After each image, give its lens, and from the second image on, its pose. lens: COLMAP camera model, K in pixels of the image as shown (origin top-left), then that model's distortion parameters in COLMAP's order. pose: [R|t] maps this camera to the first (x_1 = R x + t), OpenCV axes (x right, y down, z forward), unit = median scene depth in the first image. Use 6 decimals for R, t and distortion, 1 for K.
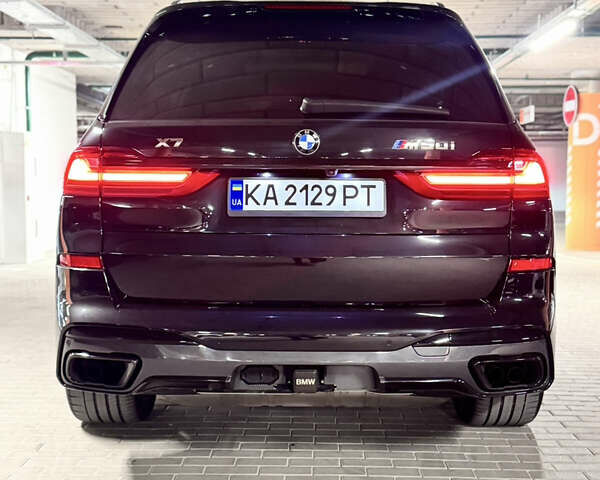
lens RADIAL K [[918.1, 0, 300.0], [0, 918.1, 240.0], [0, 0, 1]] dist [0.052003, 0.107974]
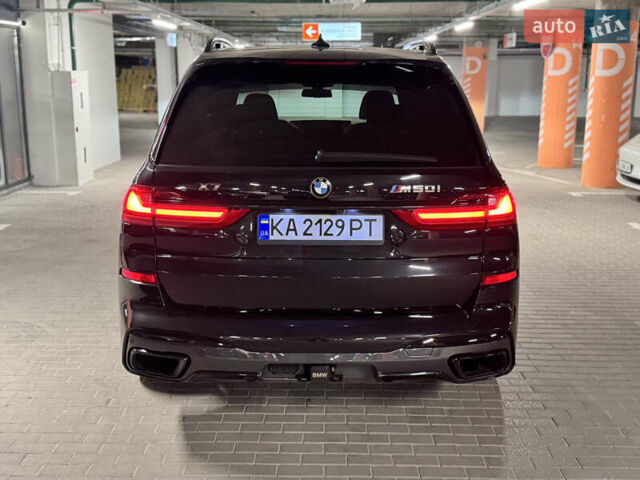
lens RADIAL K [[792.3, 0, 320.0], [0, 792.3, 240.0], [0, 0, 1]] dist [0.069069, -0.010499]
pose [[0.999925, -0.002031, 0.012065, -0.006568], [0.000339, 0.990348, 0.138600, -0.180055], [-0.012230, -0.138586, 0.990275, -0.062644]]
